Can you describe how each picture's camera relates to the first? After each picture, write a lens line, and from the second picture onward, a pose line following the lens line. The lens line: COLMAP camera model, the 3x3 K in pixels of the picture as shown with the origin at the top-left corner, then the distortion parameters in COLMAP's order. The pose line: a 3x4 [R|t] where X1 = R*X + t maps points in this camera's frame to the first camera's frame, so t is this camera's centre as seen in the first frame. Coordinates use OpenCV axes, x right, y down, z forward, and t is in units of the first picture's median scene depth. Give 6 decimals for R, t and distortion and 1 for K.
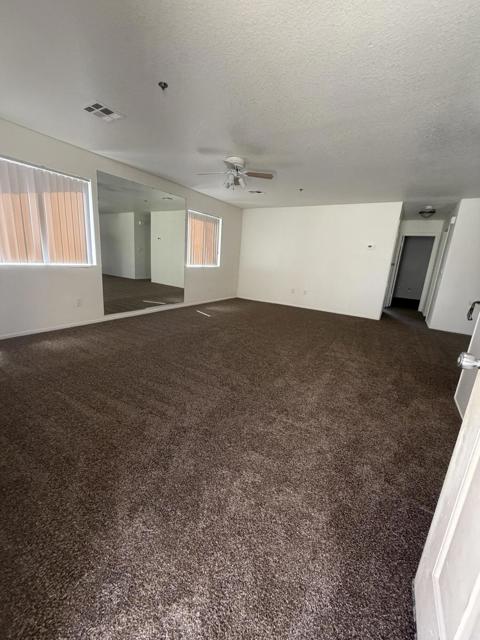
lens RADIAL K [[255.1, 0, 241.8], [0, 255.1, 318.7], [0, 0, 1]] dist [0.001309, 0.000340]
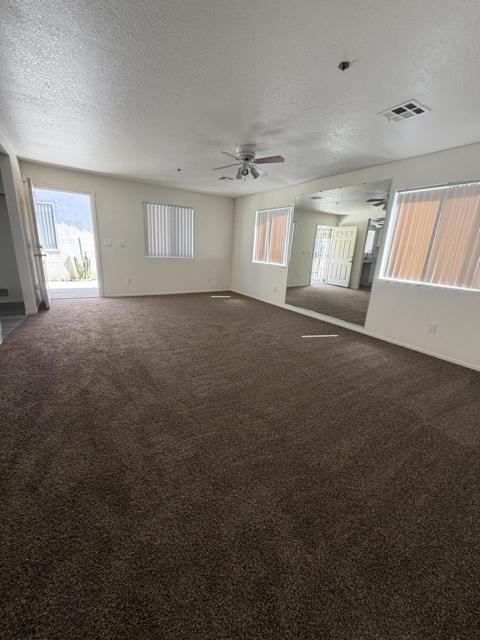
lens RADIAL K [[255.1, 0, 241.1], [0, 255.1, 321.0], [0, 0, 1]] dist [0.001309, 0.000340]
pose [[-0.449189, 0.142806, -0.881950, 0.818825], [-0.300352, 0.905554, 0.299601, -0.282519], [0.841438, 0.399473, -0.363872, 1.424613]]
